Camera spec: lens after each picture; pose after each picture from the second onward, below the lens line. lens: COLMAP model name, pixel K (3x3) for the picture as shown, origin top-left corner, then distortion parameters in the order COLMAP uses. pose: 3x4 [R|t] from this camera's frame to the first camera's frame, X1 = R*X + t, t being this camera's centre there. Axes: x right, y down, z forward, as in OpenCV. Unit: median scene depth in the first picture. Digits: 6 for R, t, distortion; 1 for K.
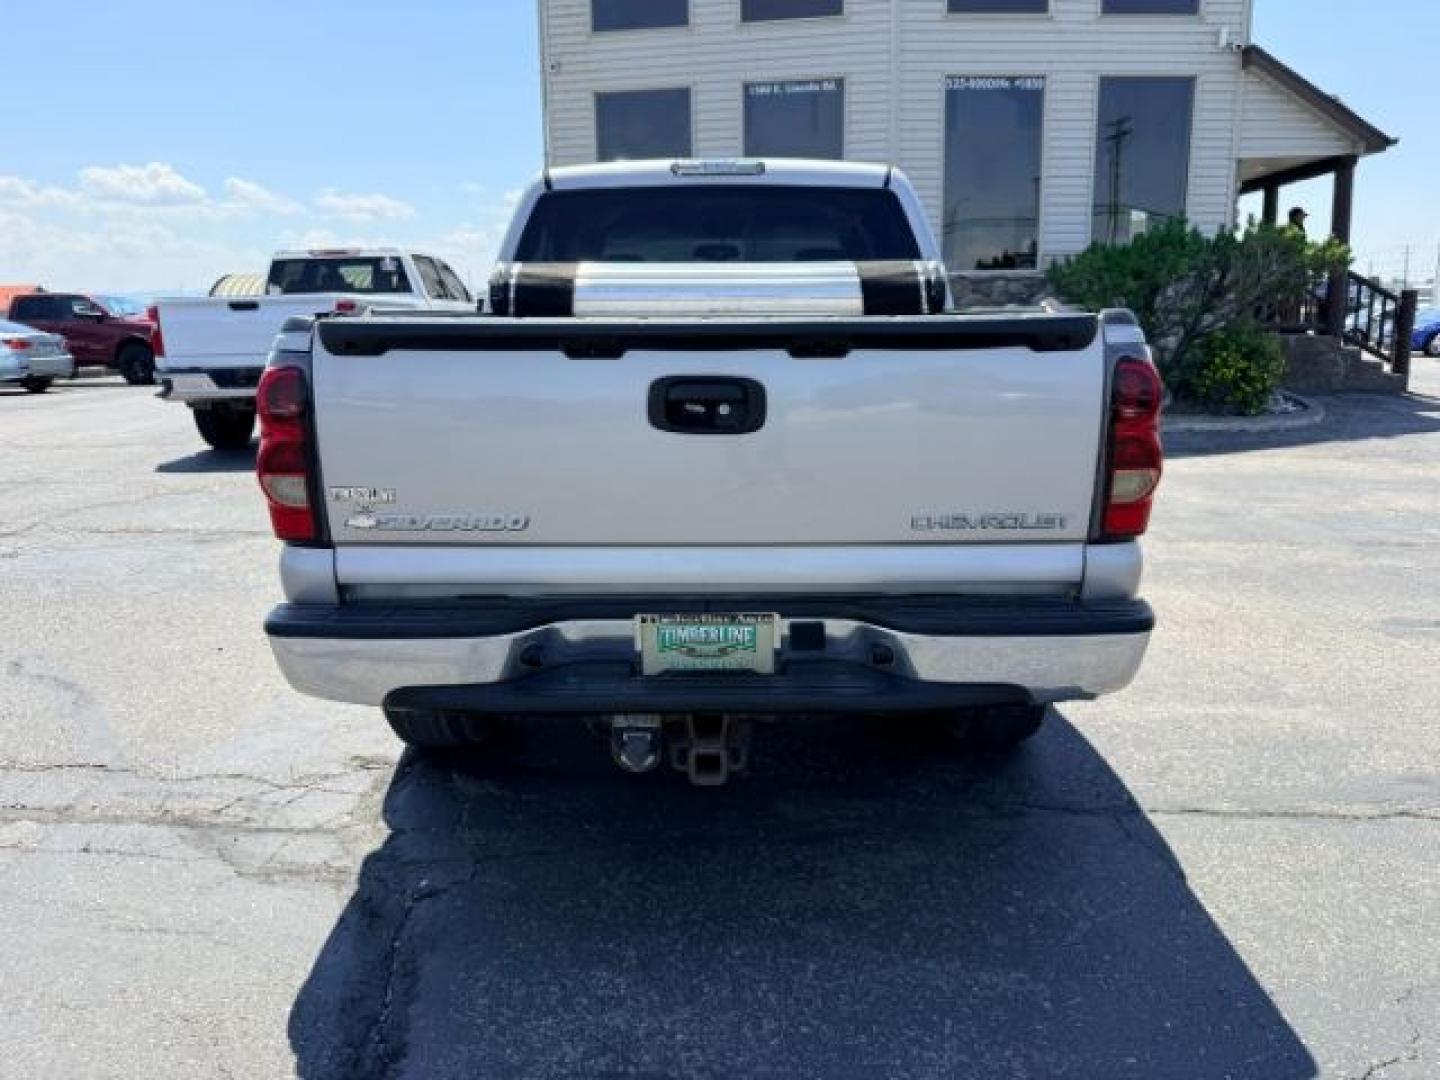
lens RADIAL K [[1030.0, 0, 723.4], [0, 1030.0, 545.8], [0, 0, 1]] dist [0.008986, -0.015320]
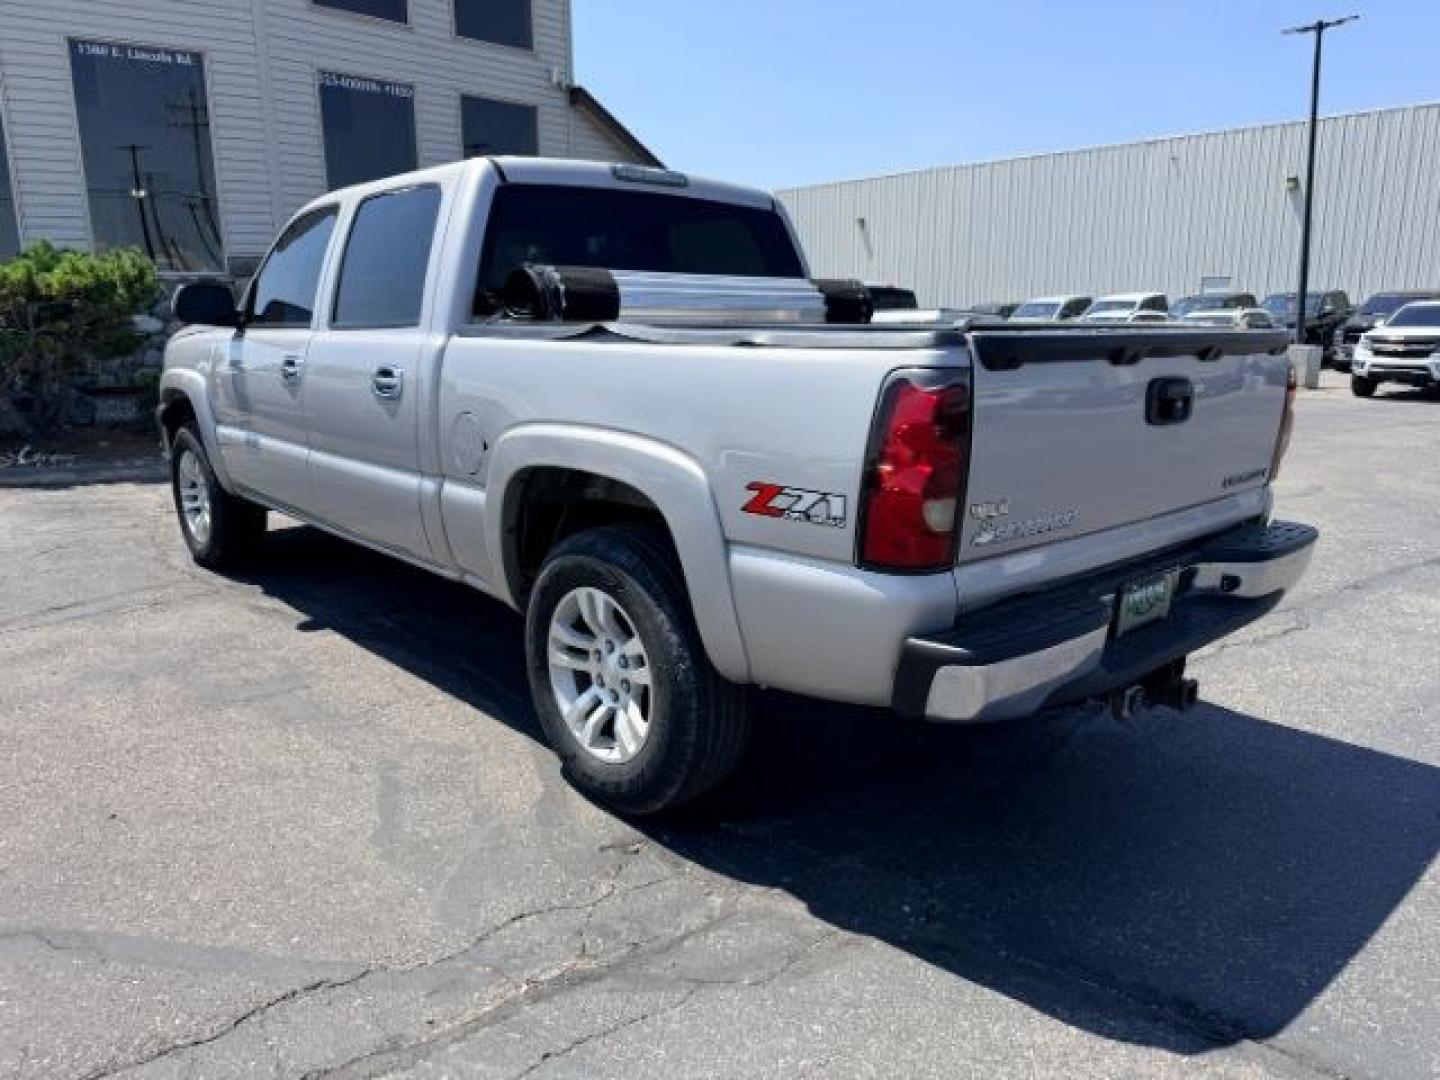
lens RADIAL K [[1030.0, 0, 723.1], [0, 1030.0, 539.6], [0, 0, 1]] dist [0.008986, -0.015320]
pose [[0.735056, -0.136523, 0.664119, -0.659120], [0.143588, 0.988645, 0.044310, -0.055639], [-0.662628, 0.062789, 0.746312, 0.238103]]
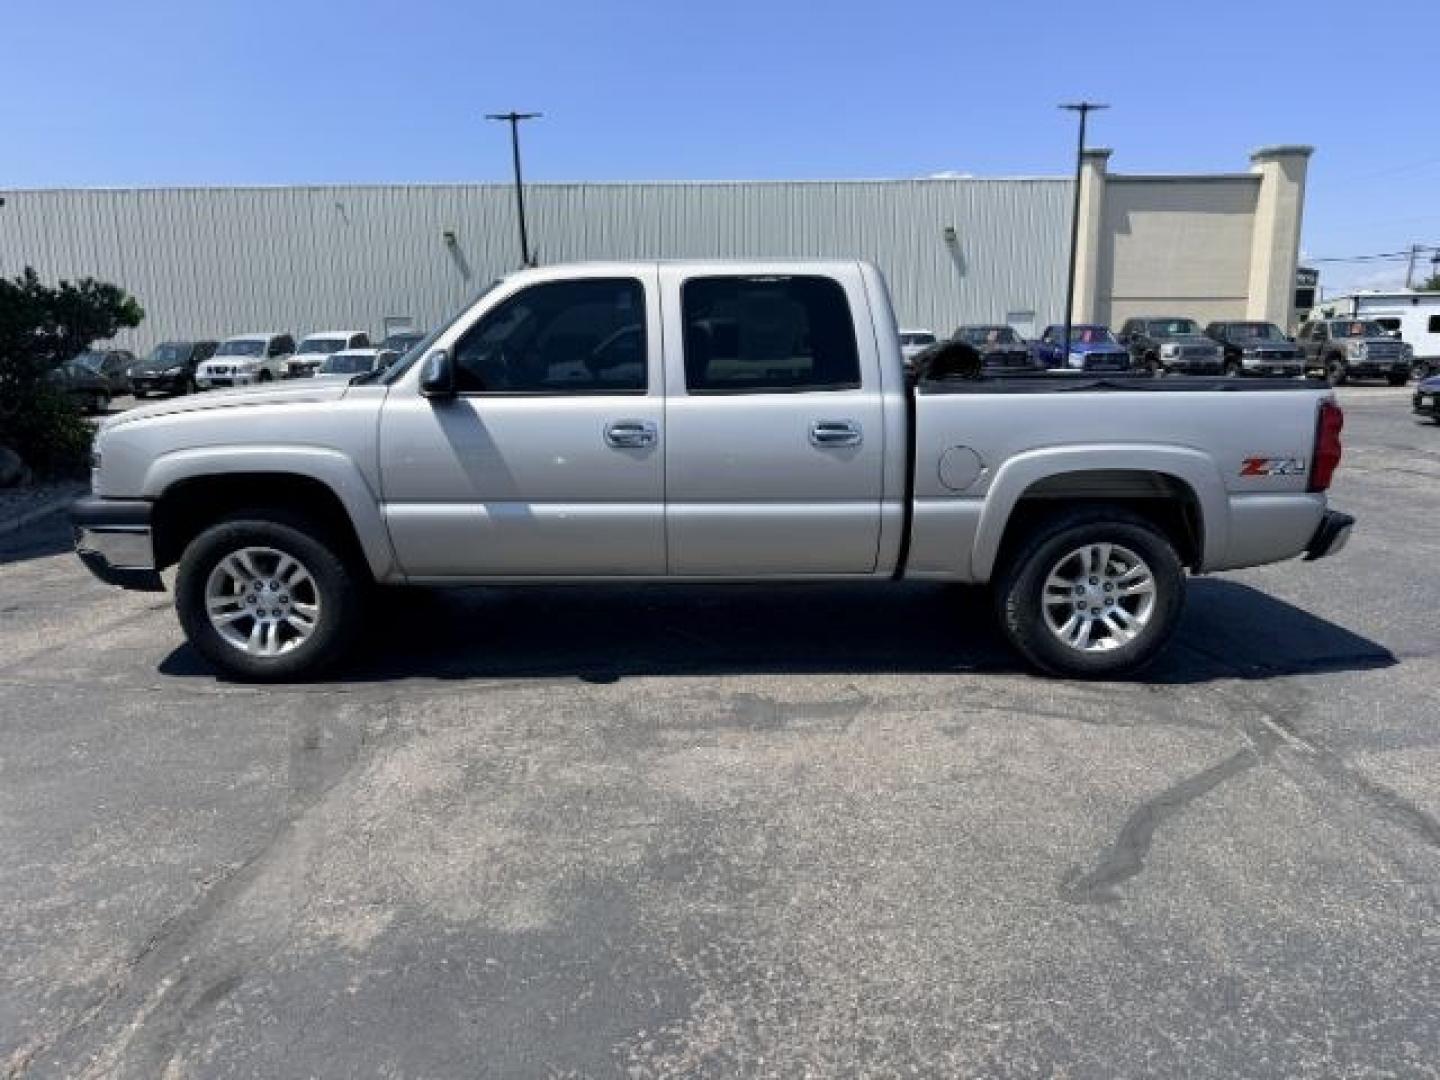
lens RADIAL K [[1030.0, 0, 715.8], [0, 1030.0, 533.2], [0, 0, 1]] dist [0.008986, -0.015320]
pose [[-0.012870, -0.172561, 0.984915, -1.407642], [0.229158, 0.958272, 0.170887, -0.317552], [-0.973304, 0.227900, 0.027210, 1.239128]]
